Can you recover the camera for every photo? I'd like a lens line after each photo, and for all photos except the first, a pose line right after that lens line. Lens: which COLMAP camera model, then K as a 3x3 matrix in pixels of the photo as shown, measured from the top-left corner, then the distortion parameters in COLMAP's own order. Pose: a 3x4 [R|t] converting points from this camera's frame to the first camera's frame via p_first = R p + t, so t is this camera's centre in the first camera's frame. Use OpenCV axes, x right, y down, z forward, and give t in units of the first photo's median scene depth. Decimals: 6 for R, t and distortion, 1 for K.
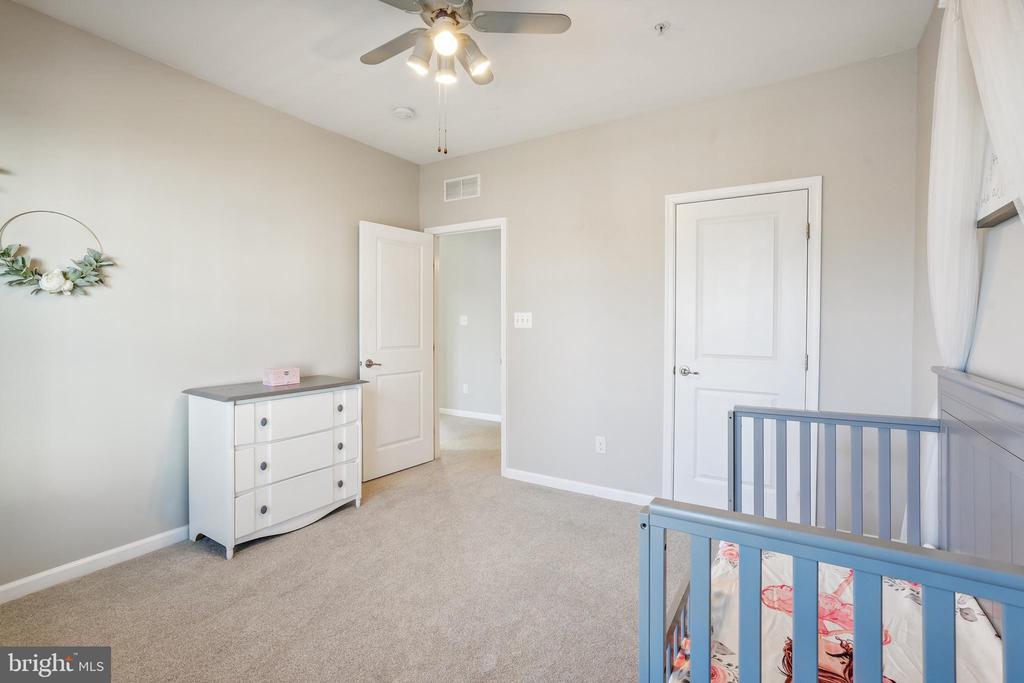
lens RADIAL K [[477.3, 0, 516.0], [0, 477.3, 321.4], [0, 0, 1]] dist [-0.044625, 0.025224]
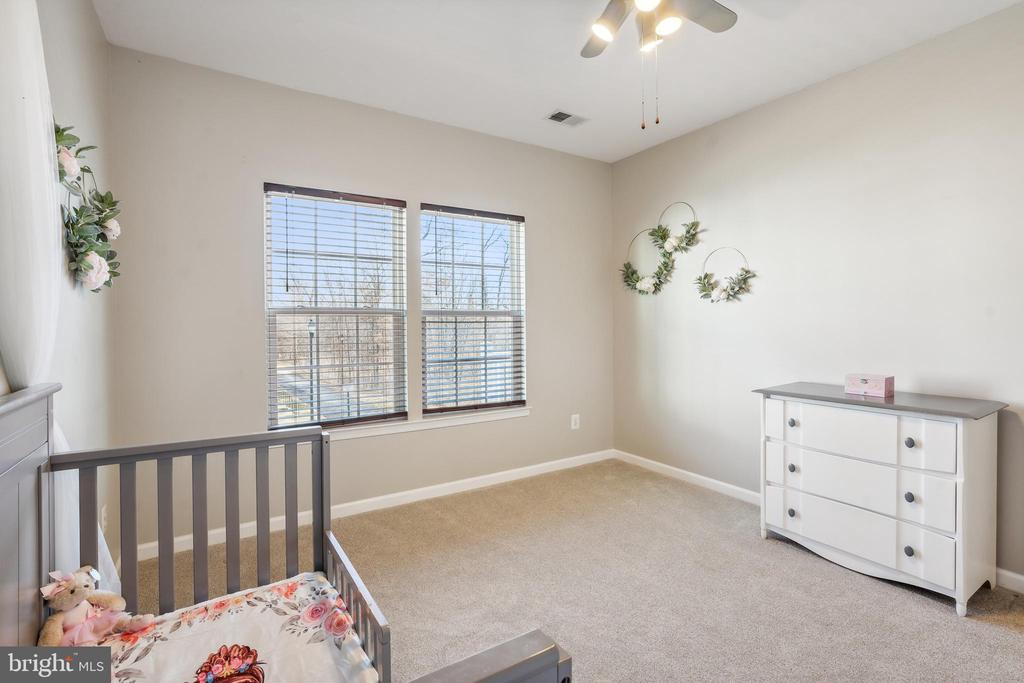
lens RADIAL K [[477.3, 0, 516.0], [0, 477.3, 321.4], [0, 0, 1]] dist [-0.044625, 0.025224]
pose [[-0.432839, 0.002486, -0.901468, 0.617043], [0.009866, 0.999949, -0.001980, 0.001778], [0.901417, -0.009751, -0.432841, 0.962813]]
